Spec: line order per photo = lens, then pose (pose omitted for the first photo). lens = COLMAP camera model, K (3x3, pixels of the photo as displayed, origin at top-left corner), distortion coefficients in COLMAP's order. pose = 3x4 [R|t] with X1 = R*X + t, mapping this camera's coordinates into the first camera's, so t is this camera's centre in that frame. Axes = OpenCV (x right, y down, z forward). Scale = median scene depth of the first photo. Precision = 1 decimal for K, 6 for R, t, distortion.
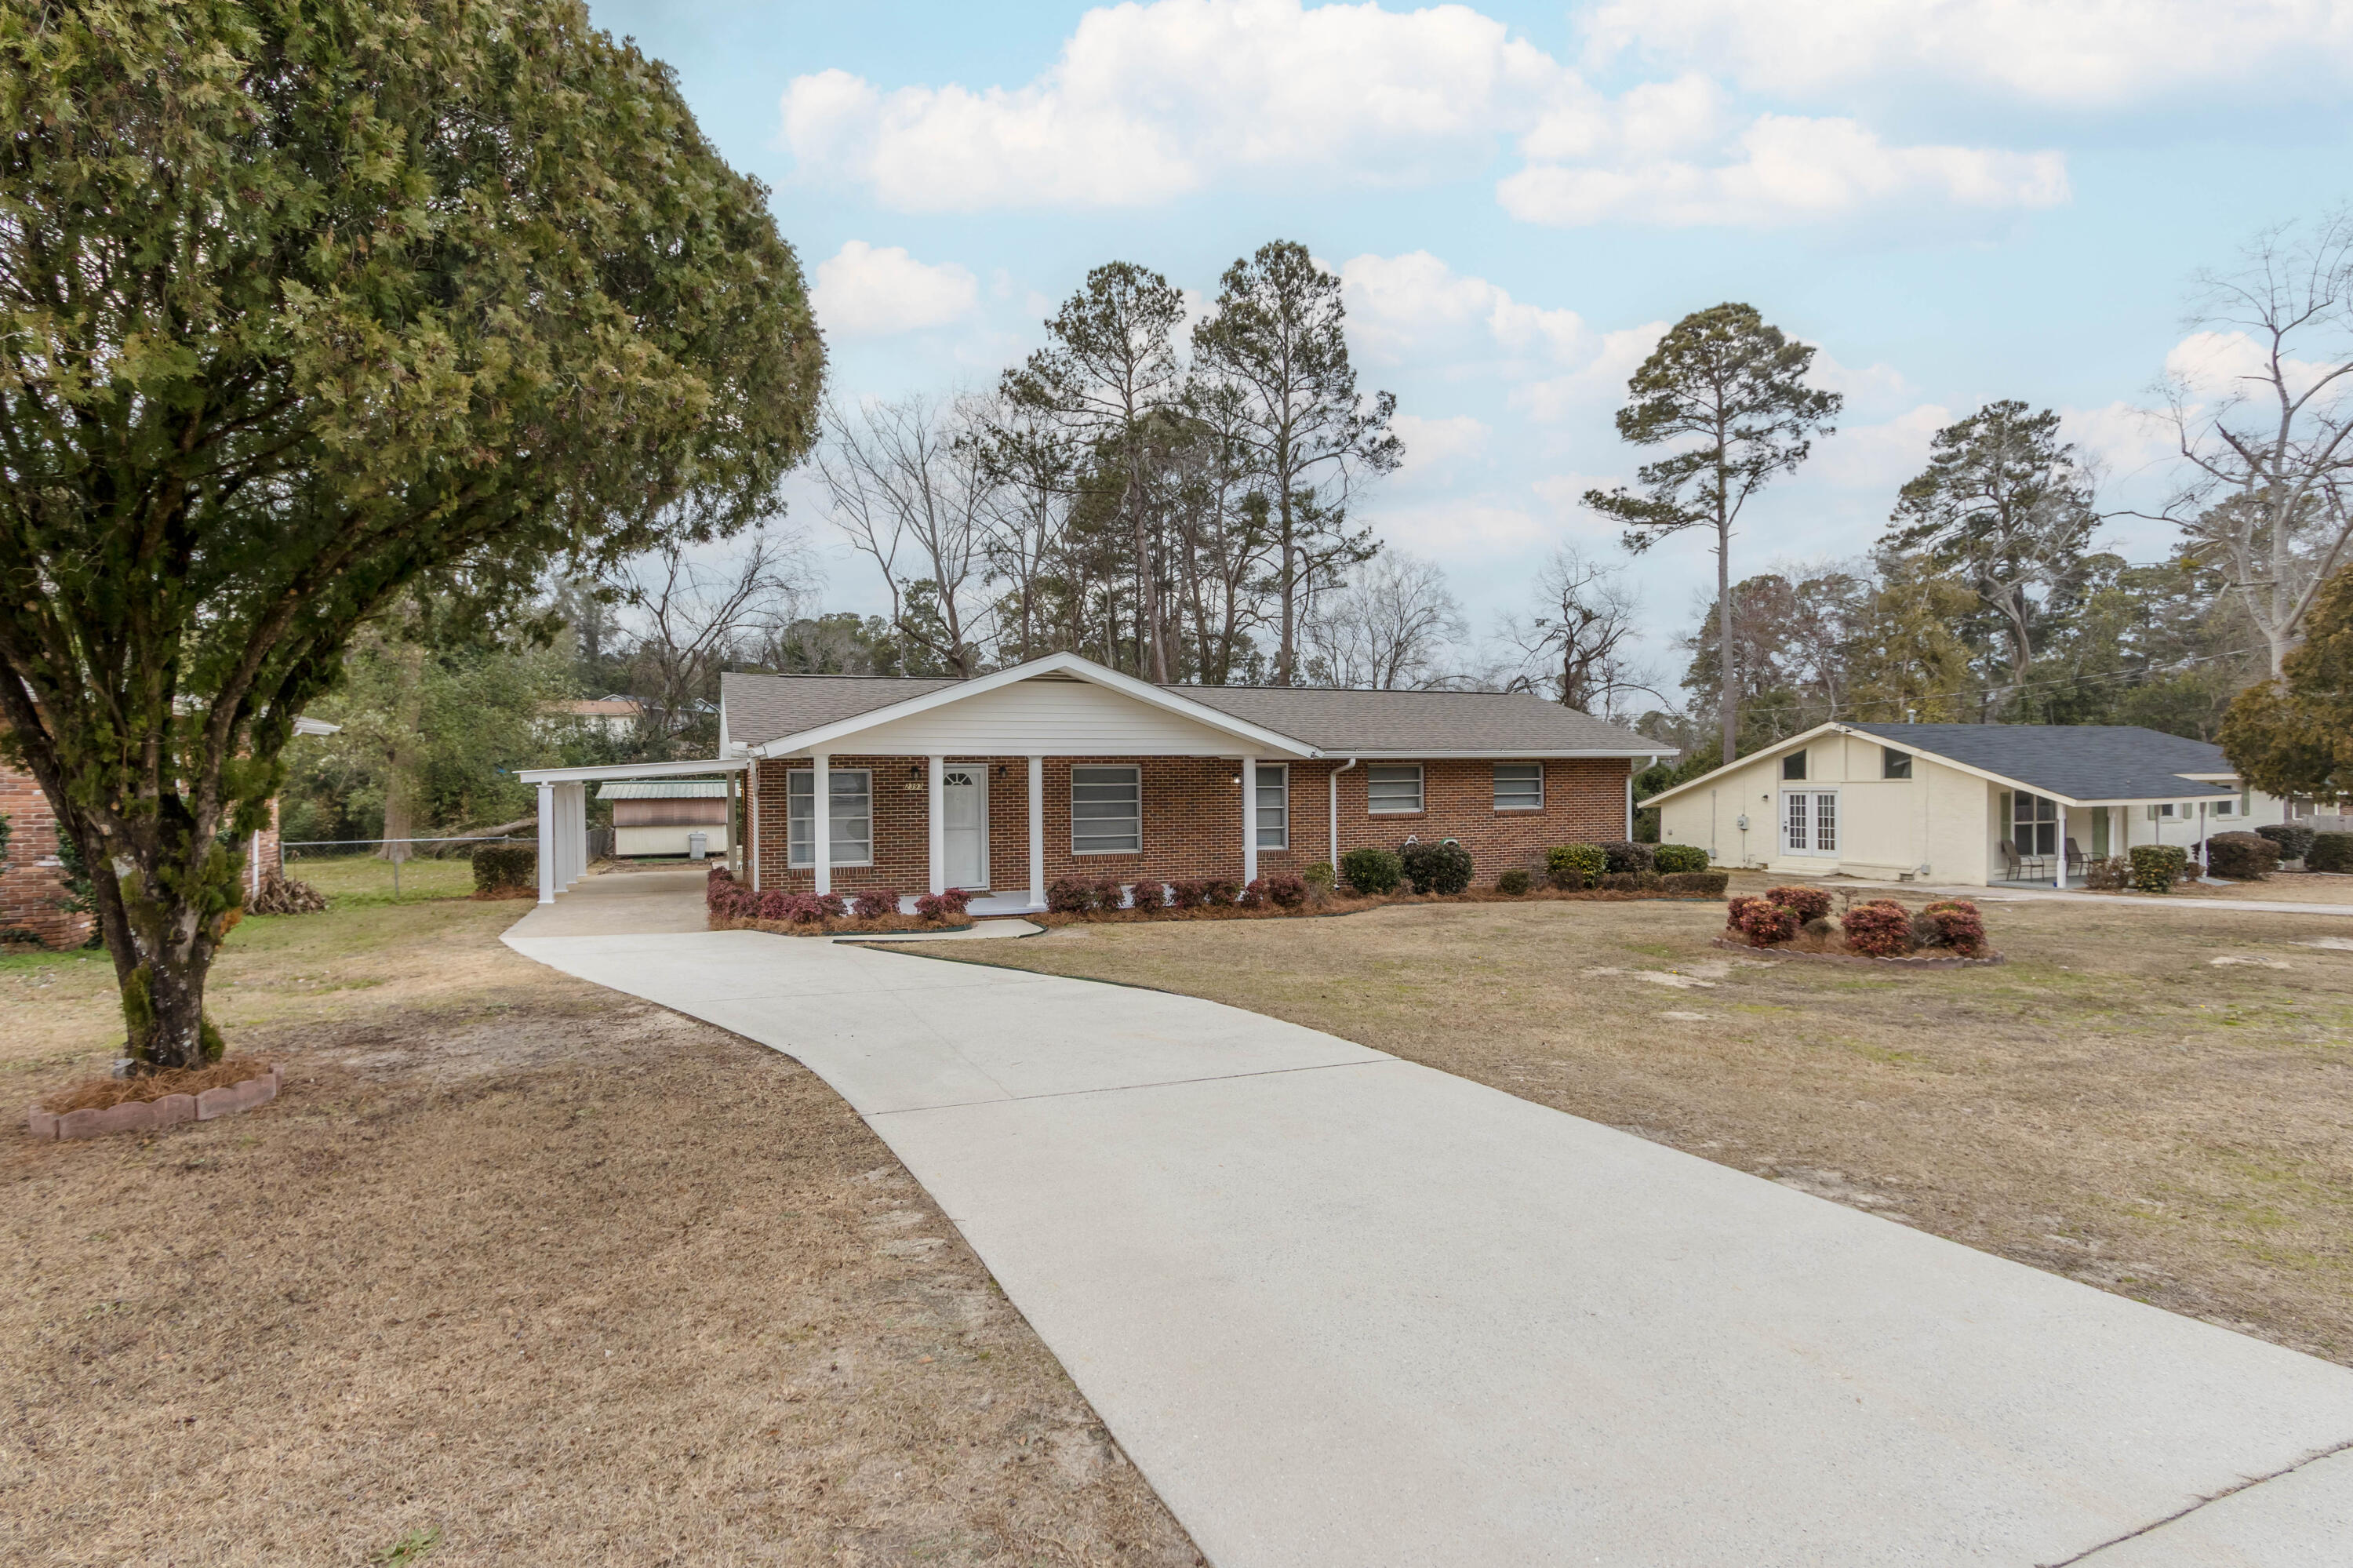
lens RADIAL K [[1084.3, 0, 1157.2], [0, 1084.3, 784.5], [0, 0, 1]] dist [0.005571, -0.000442]
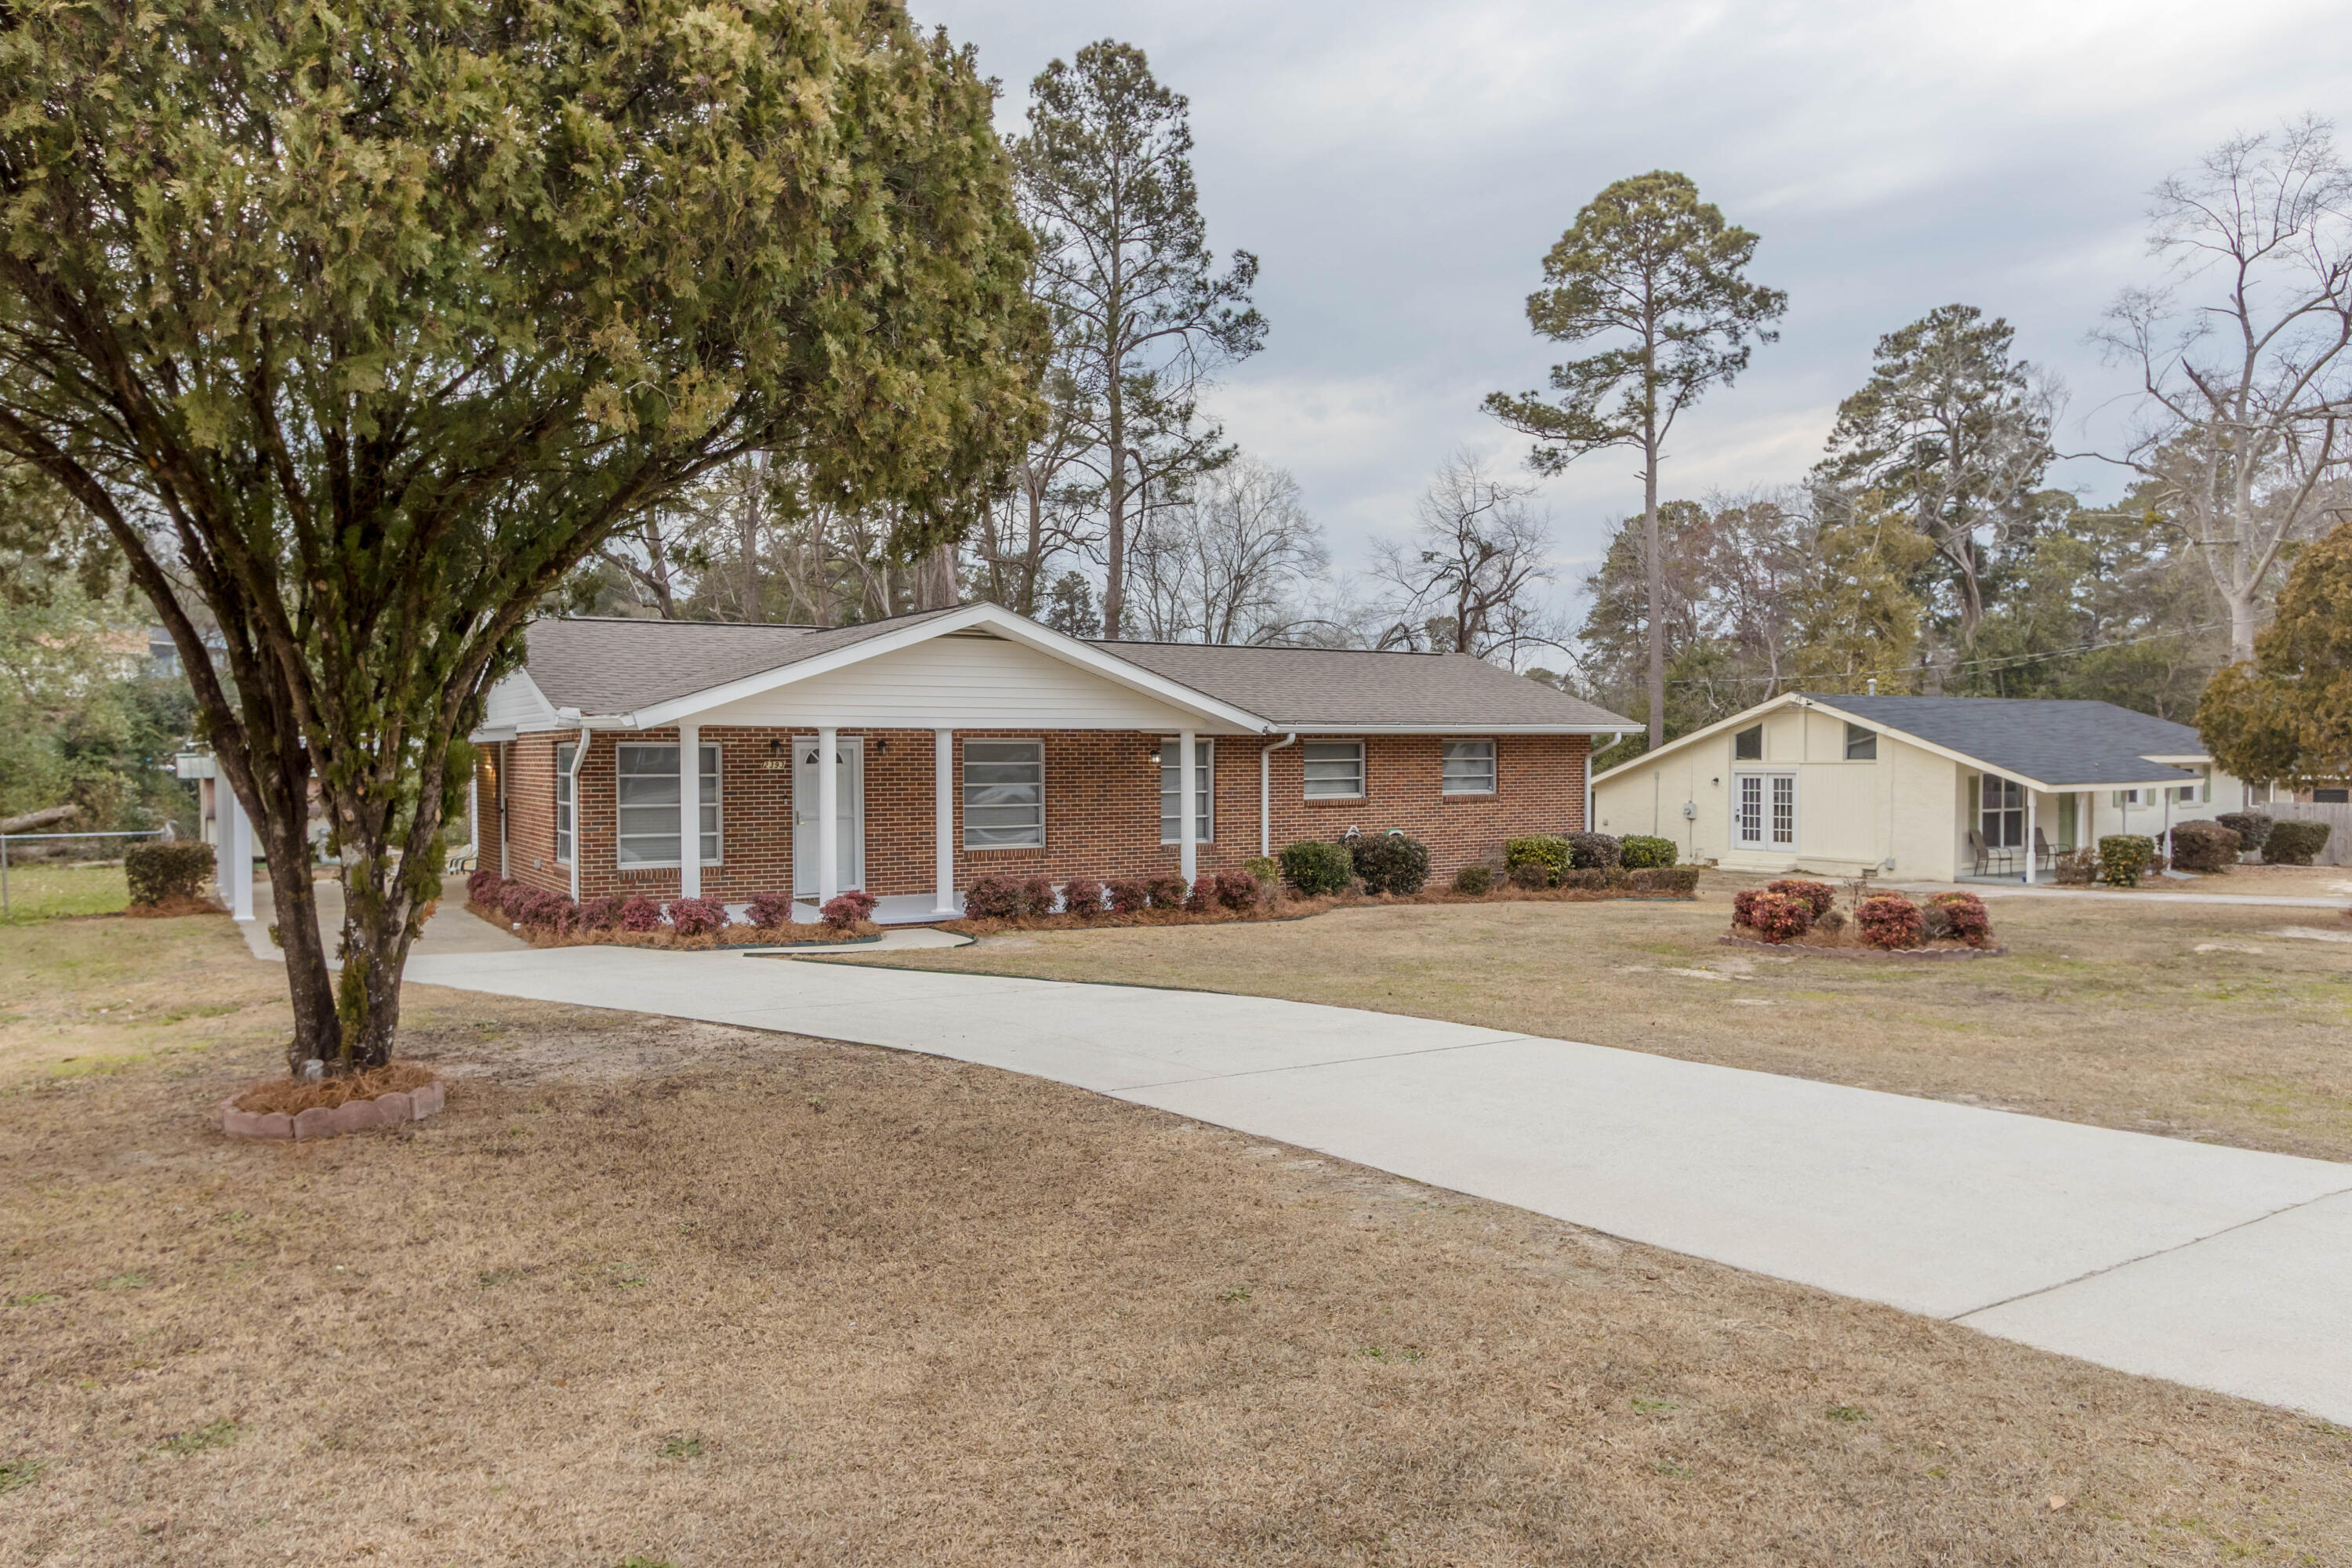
lens RADIAL K [[1487.8, 0, 1150.5], [0, 1487.8, 777.6], [0, 0, 1]] dist [0.014964, -0.002838]
pose [[0.984404, 0.003116, 0.175895, -0.044960], [-0.005214, 0.999921, 0.011467, -0.000900], [-0.175846, -0.012205, 0.984342, -0.037388]]
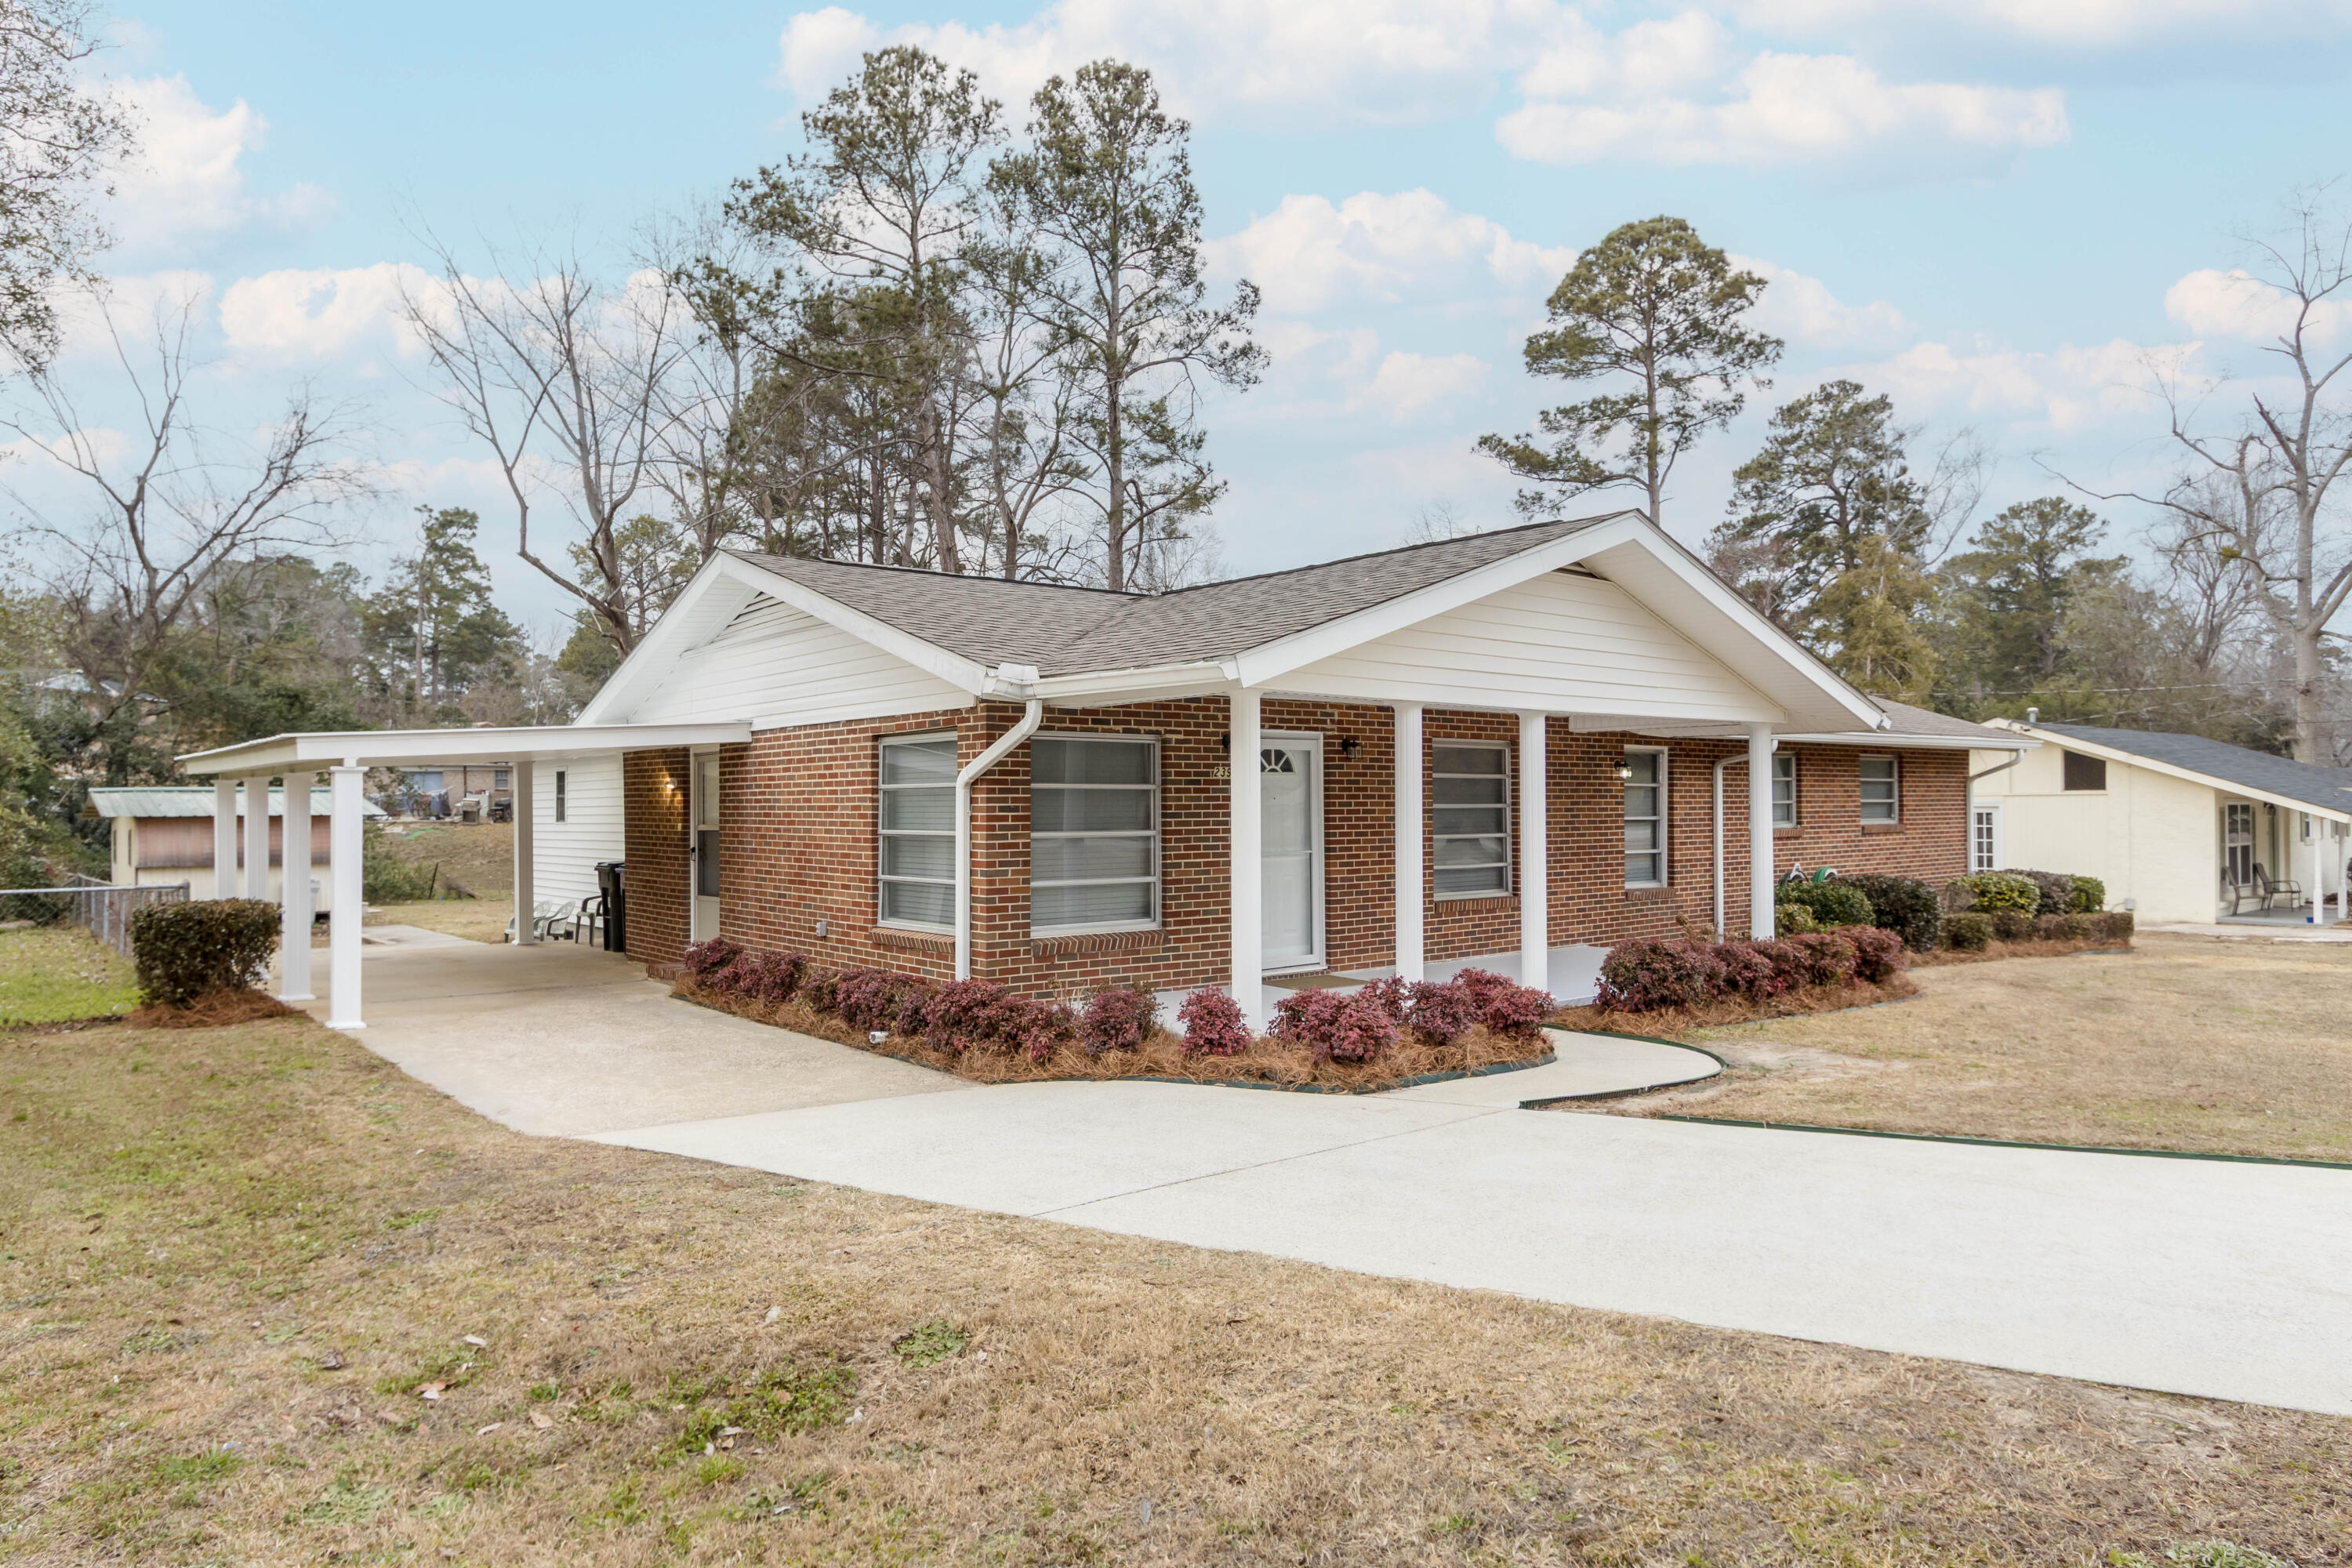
lens RADIAL K [[1390.7, 0, 1161.9], [0, 1390.7, 785.3], [0, 0, 1]] dist [0.006479, 0.002723]
pose [[0.956911, 0.007025, 0.290297, -0.138318], [-0.001080, 0.999786, -0.020636, 0.006669], [-0.290380, 0.019434, 0.956714, 0.117394]]
